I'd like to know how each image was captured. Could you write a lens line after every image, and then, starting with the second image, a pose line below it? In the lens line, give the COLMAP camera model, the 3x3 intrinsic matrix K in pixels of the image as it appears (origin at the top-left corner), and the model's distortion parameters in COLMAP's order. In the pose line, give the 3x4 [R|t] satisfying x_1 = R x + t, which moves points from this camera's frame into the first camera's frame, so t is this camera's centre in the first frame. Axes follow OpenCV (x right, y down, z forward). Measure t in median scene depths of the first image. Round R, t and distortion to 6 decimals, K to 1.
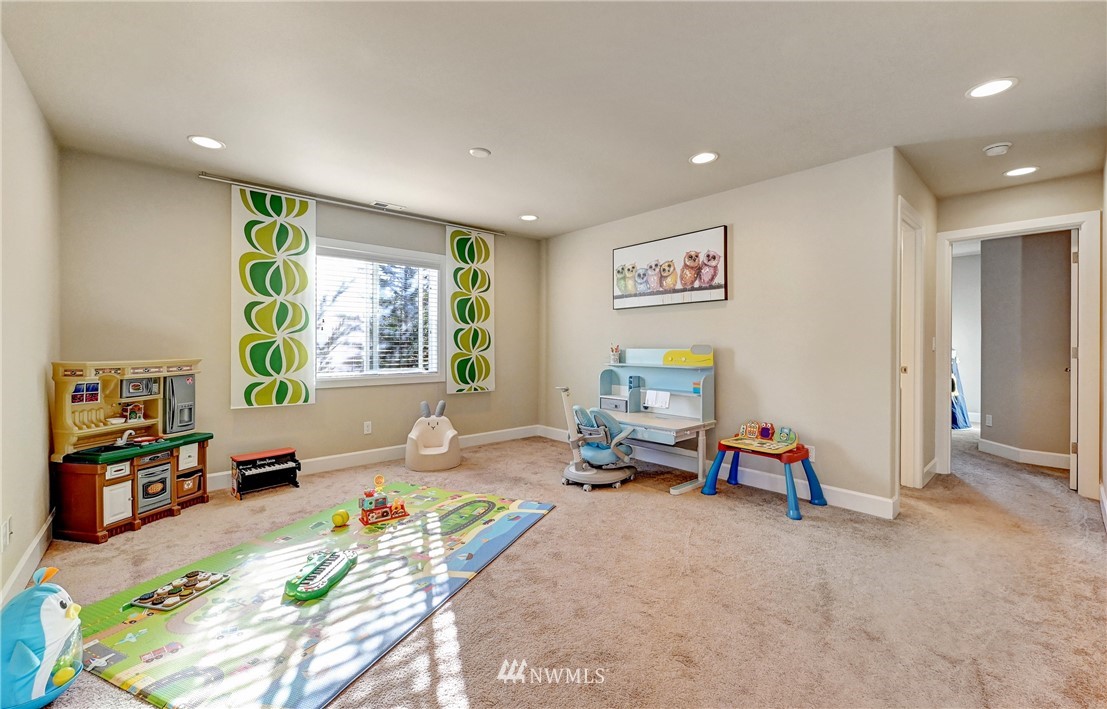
lens RADIAL K [[444.4, 0, 543.6], [0, 444.4, 348.3], [0, 0, 1]] dist [0.003017, 0.000181]
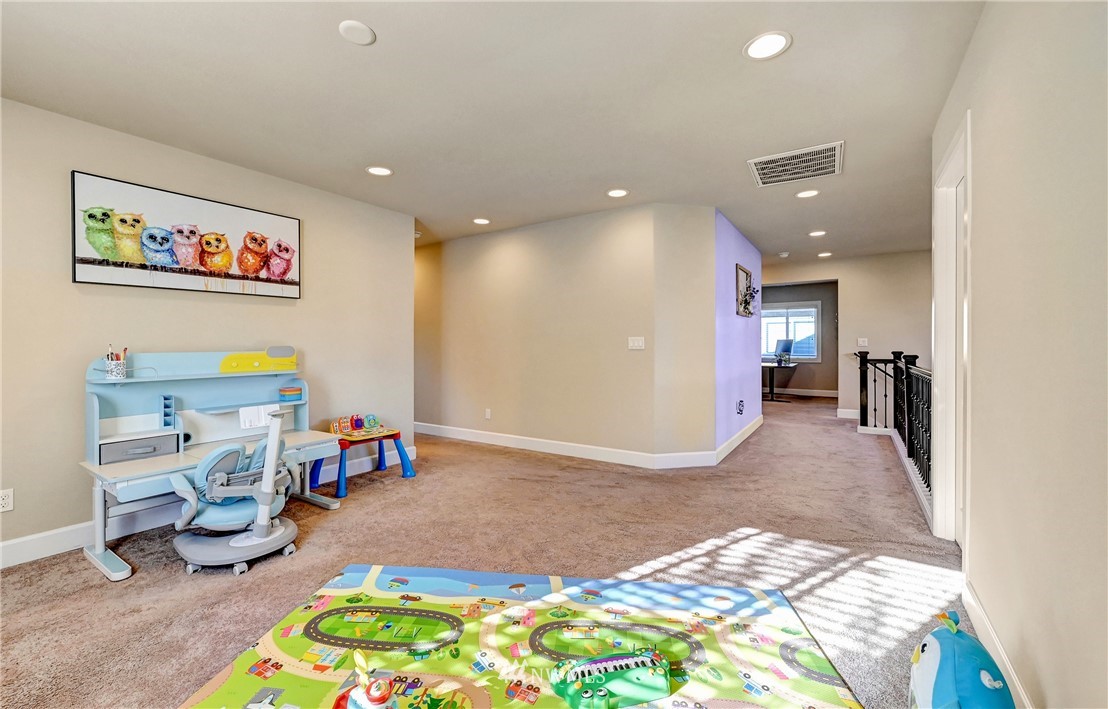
lens RADIAL K [[444.8, 0, 552.8], [0, 444.8, 349.3], [0, 0, 1]] dist [0.003017, 0.000181]
pose [[-0.255225, -0.004735, 0.966870, -1.006256], [0.017128, 0.999809, 0.009417, -0.001171], [-0.966730, 0.018964, -0.255095, 1.130078]]
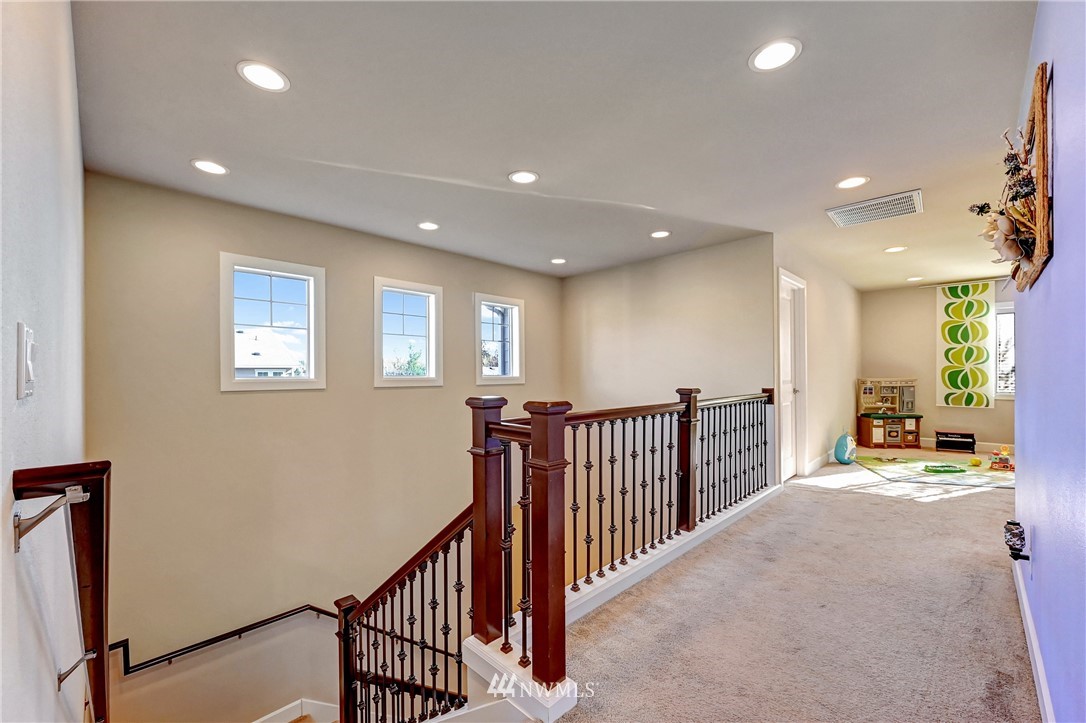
lens RADIAL K [[441.6, 0, 536.9], [0, 441.6, 370.1], [0, 0, 1]] dist [0.000794, 0.001069]
pose [[0.058101, -0.007051, -0.998286, 1.025184], [-0.006287, 0.999953, -0.007429, 0.009959], [0.998291, 0.006708, 0.058054, -0.765992]]
